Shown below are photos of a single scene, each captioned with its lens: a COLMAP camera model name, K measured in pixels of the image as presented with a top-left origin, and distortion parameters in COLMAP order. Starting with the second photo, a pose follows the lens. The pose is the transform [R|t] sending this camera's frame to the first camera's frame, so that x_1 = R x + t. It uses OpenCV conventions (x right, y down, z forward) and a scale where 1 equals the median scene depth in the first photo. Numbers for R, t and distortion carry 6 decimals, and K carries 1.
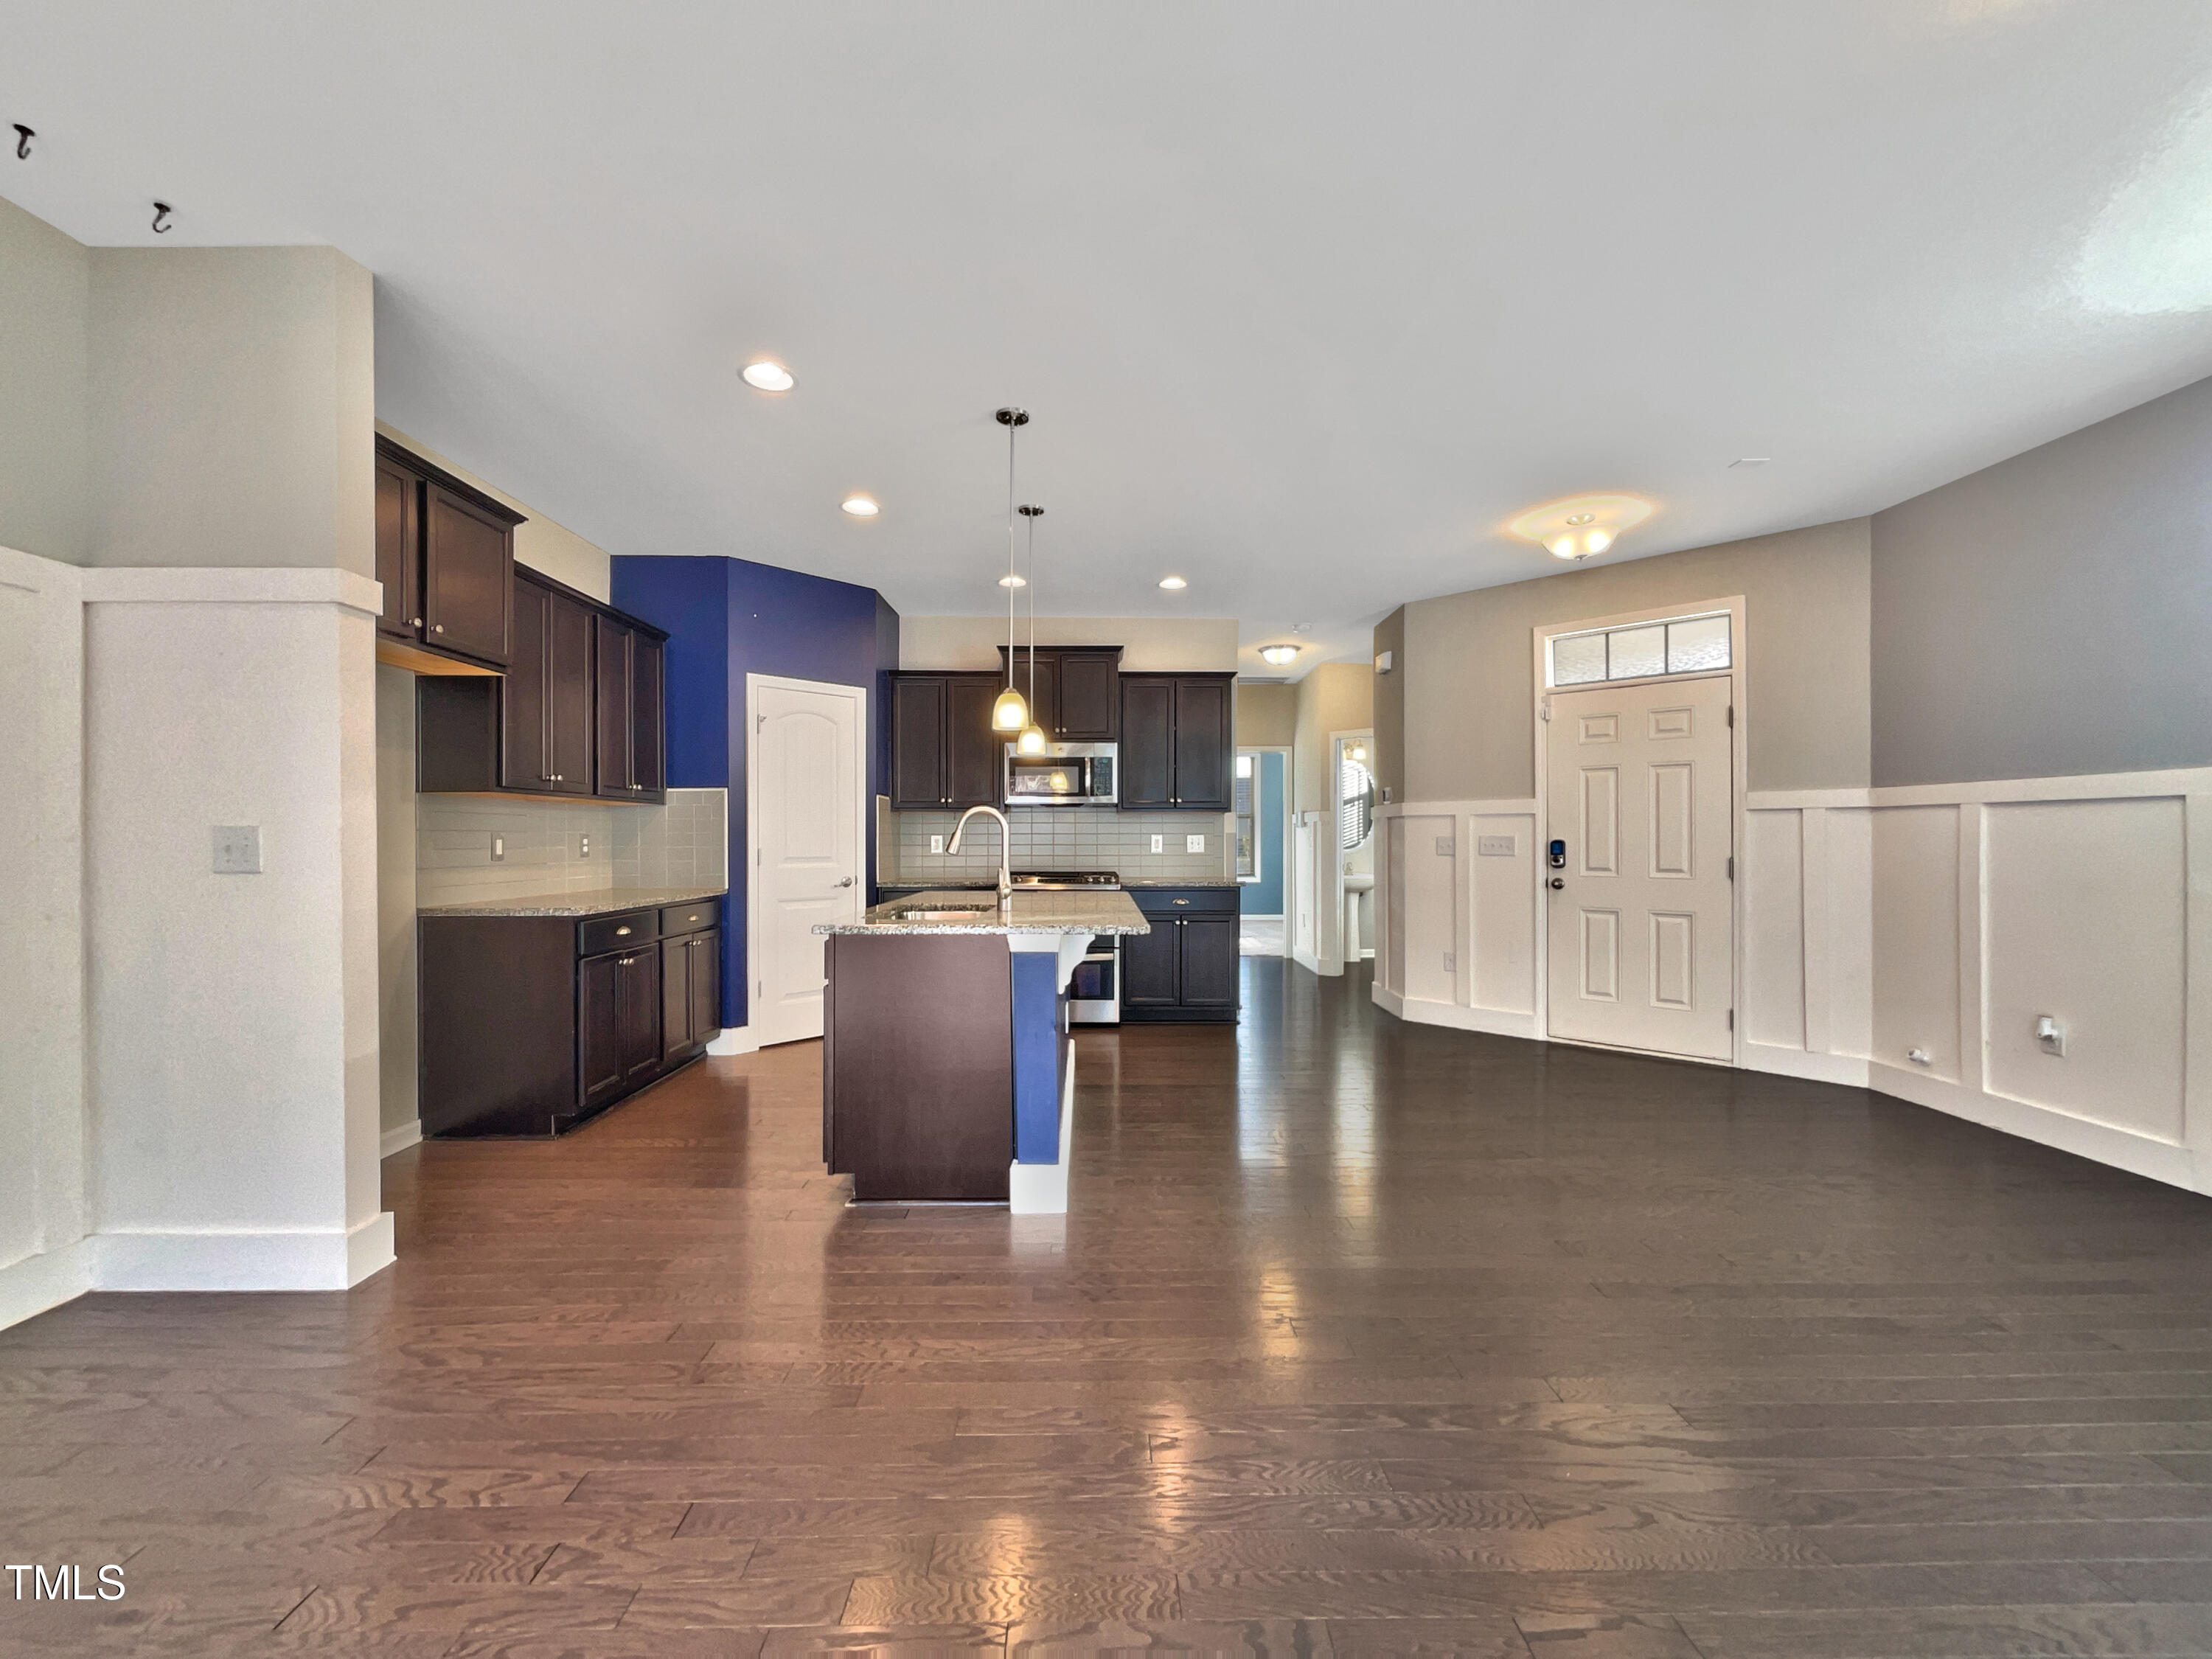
lens RADIAL K [[887.0, 0, 1106.6], [0, 887.0, 838.7], [0, 0, 1]] dist [-0.004073, -0.000239]
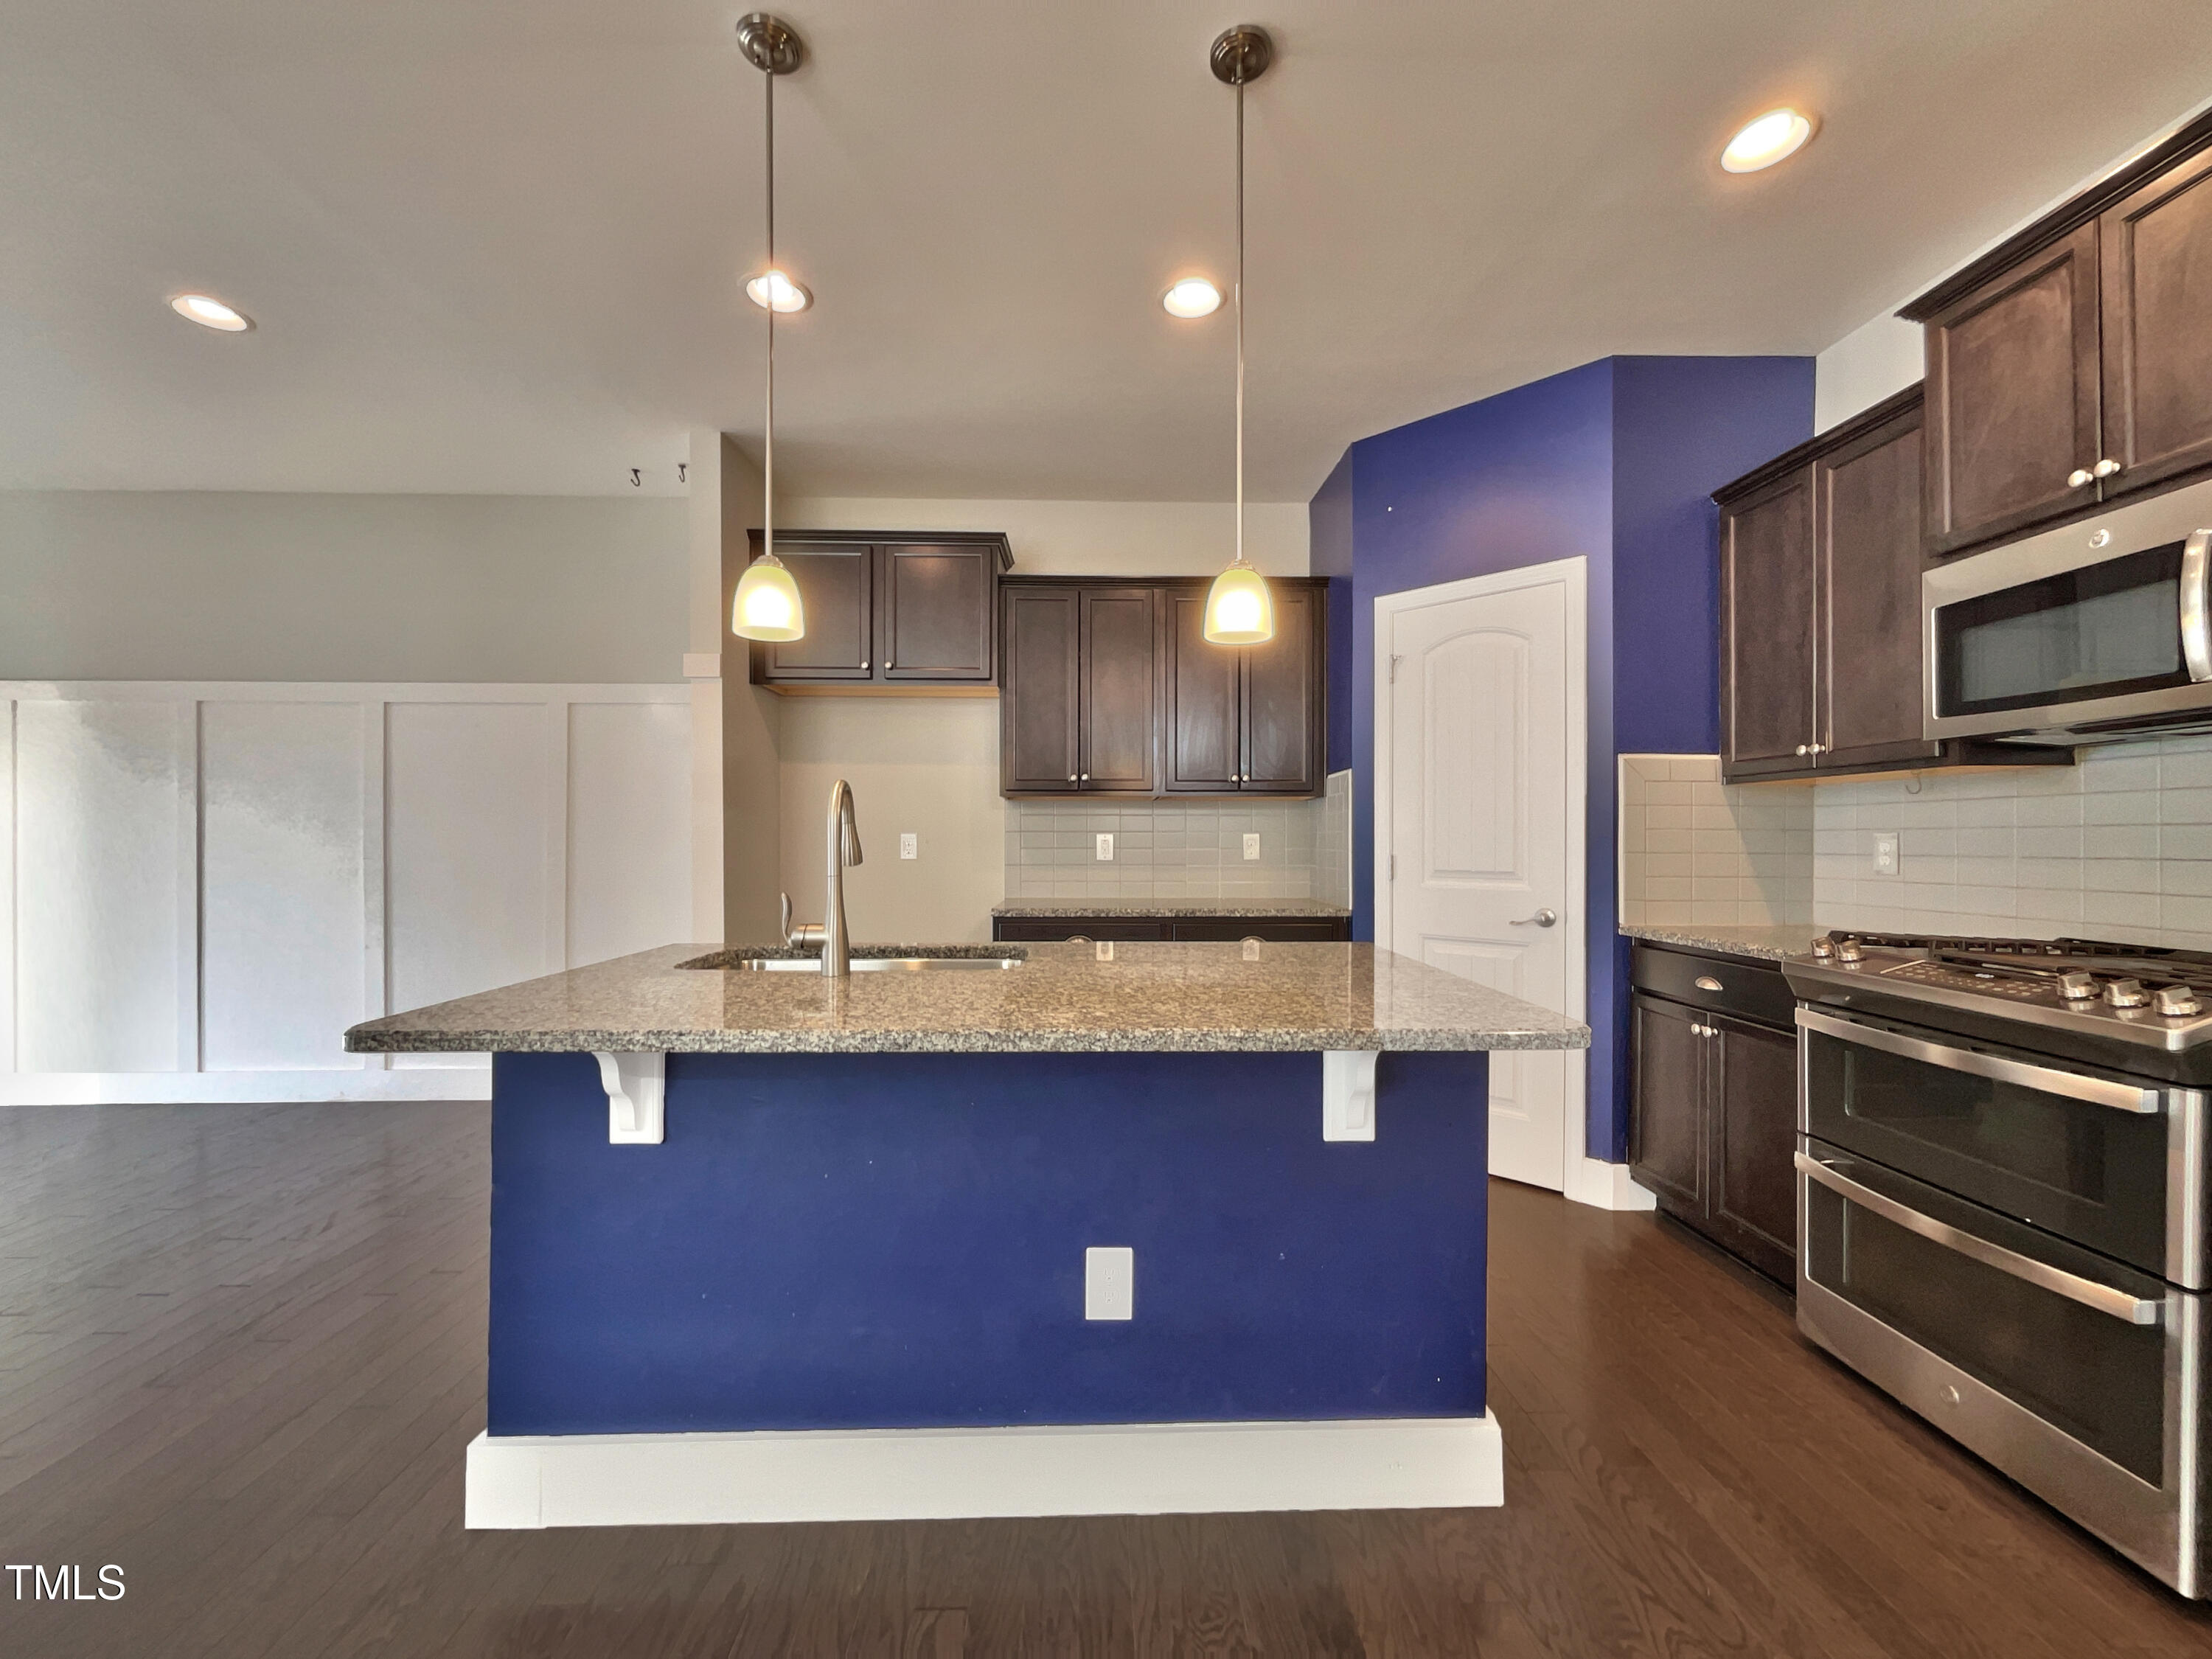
lens RADIAL K [[887.0, 0, 1106.6], [0, 887.0, 838.7], [0, 0, 1]] dist [-0.004073, -0.000239]
pose [[0.016986, 0.008940, -0.999816, 0.346479], [0.003684, 0.999953, 0.009004, -0.009210], [0.999849, -0.003836, 0.016952, 0.956530]]
